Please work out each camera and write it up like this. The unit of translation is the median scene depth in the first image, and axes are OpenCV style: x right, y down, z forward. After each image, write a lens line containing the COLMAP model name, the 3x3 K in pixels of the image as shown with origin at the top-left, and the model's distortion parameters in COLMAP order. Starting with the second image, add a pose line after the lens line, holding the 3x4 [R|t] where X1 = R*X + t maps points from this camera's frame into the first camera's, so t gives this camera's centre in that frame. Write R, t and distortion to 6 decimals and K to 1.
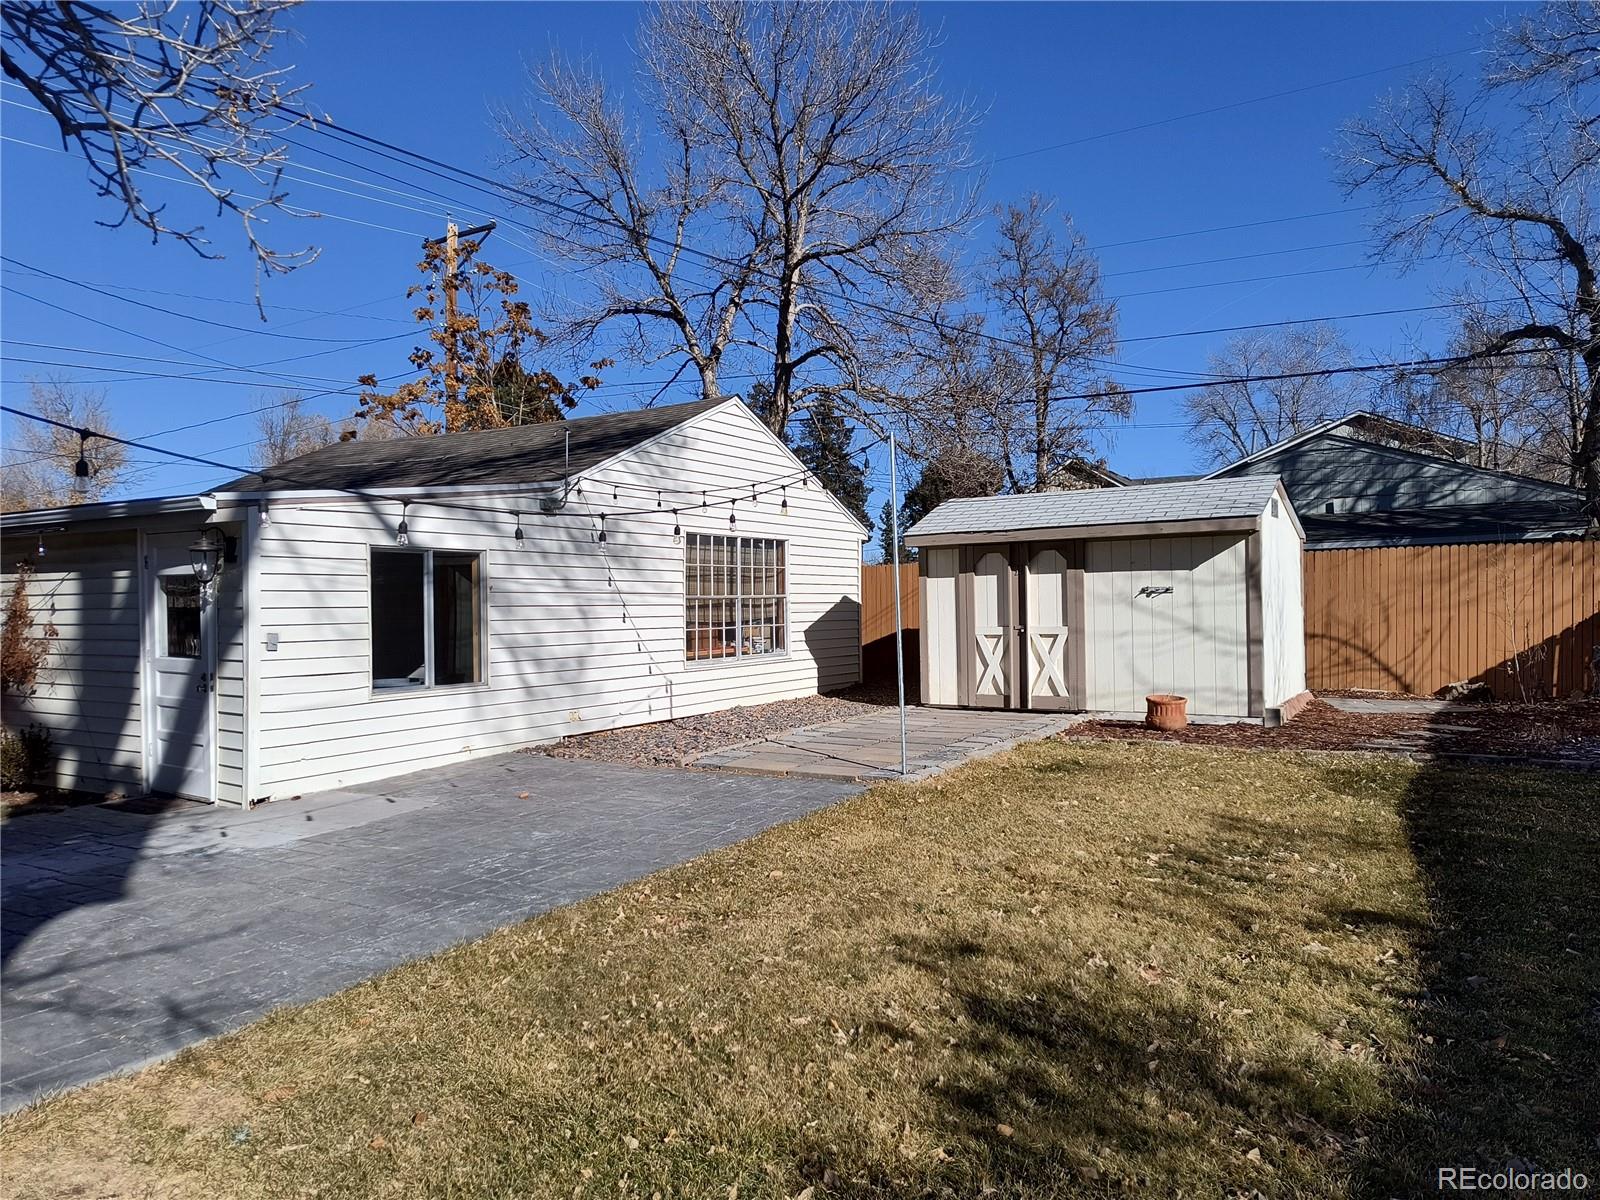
lens RADIAL K [[1076.7, 0, 800.0], [0, 1076.7, 600.0], [0, 0, 1]] dist [0.058962, -0.083360]
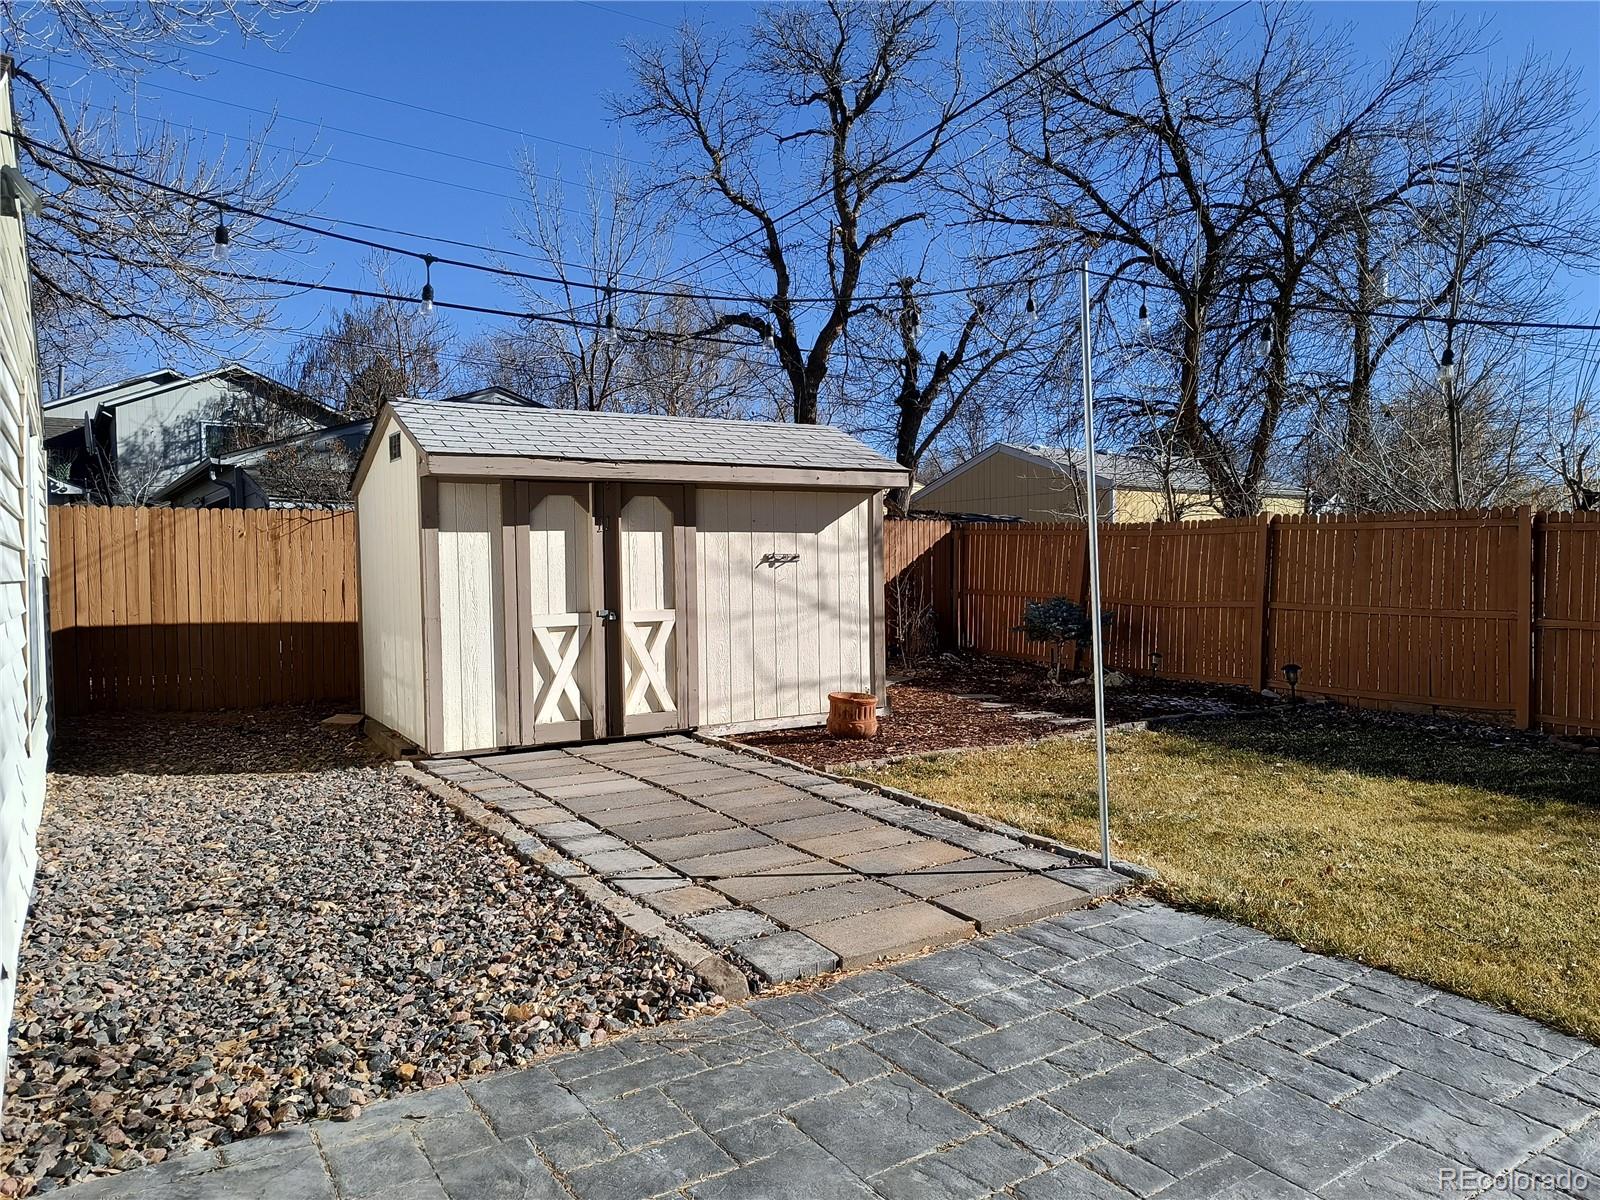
lens RADIAL K [[1076.7, 0, 800.0], [0, 1076.7, 600.0], [0, 0, 1]] dist [0.058962, -0.083360]
pose [[0.390285, -0.025391, 0.920344, -0.356959], [0.004620, 0.999661, 0.025620, 0.001628], [-0.920682, -0.005747, 0.390270, 0.654148]]
